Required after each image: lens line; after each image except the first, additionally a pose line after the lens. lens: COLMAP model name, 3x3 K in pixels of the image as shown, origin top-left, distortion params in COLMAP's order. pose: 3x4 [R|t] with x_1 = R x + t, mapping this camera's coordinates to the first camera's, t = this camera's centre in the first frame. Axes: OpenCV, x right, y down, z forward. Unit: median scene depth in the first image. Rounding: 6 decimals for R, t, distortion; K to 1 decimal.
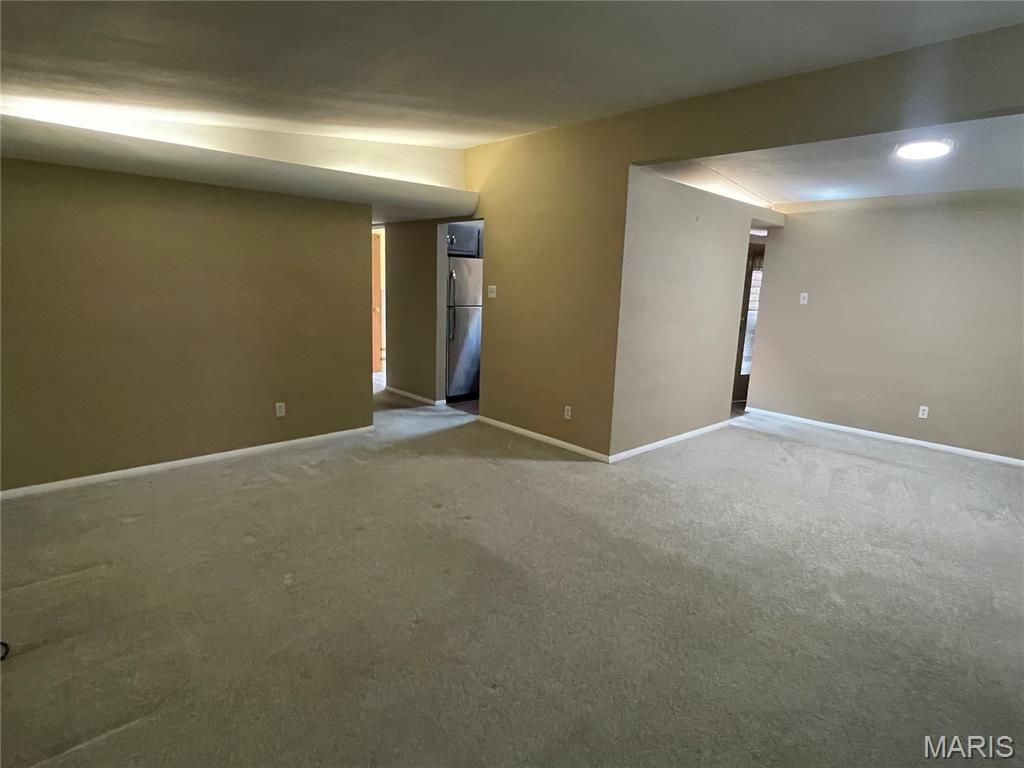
lens RADIAL K [[543.6, 0, 512.0], [0, 543.6, 384.0], [0, 0, 1]] dist [-0.000479, 0.000408]
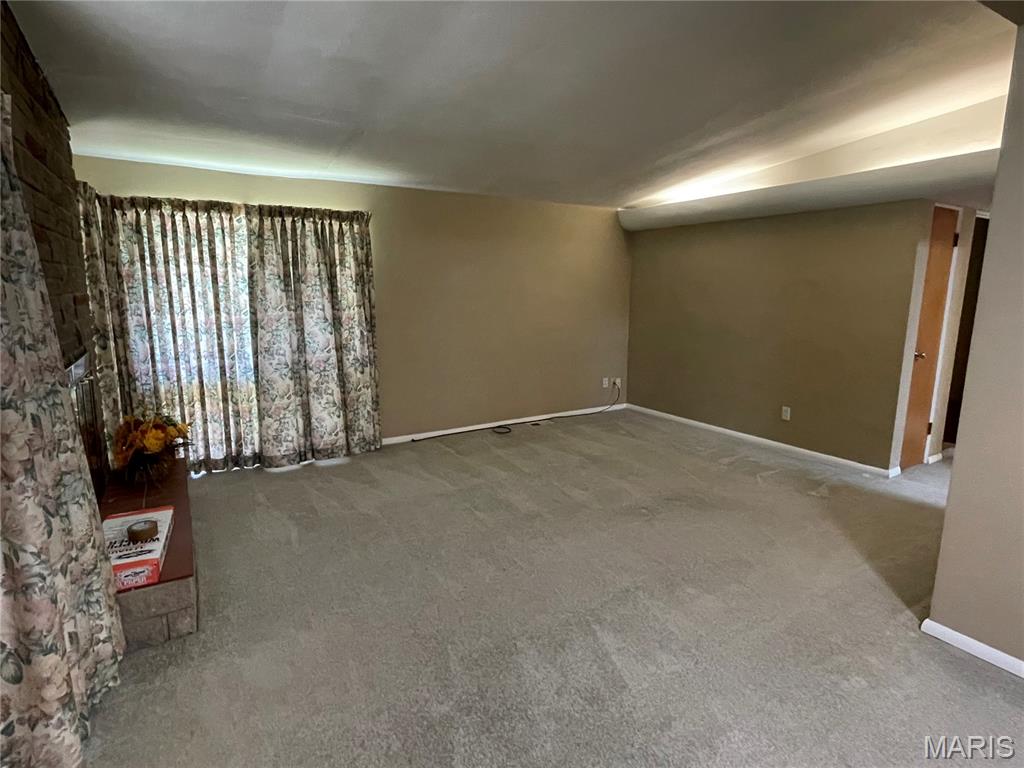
lens RADIAL K [[543.6, 0, 512.0], [0, 543.6, 384.0], [0, 0, 1]] dist [-0.000479, 0.000408]
pose [[-0.203544, 0.140156, -0.968982, 0.722501], [-0.194688, 0.964142, 0.180352, -0.097537], [0.959514, 0.225359, -0.168958, 0.660085]]
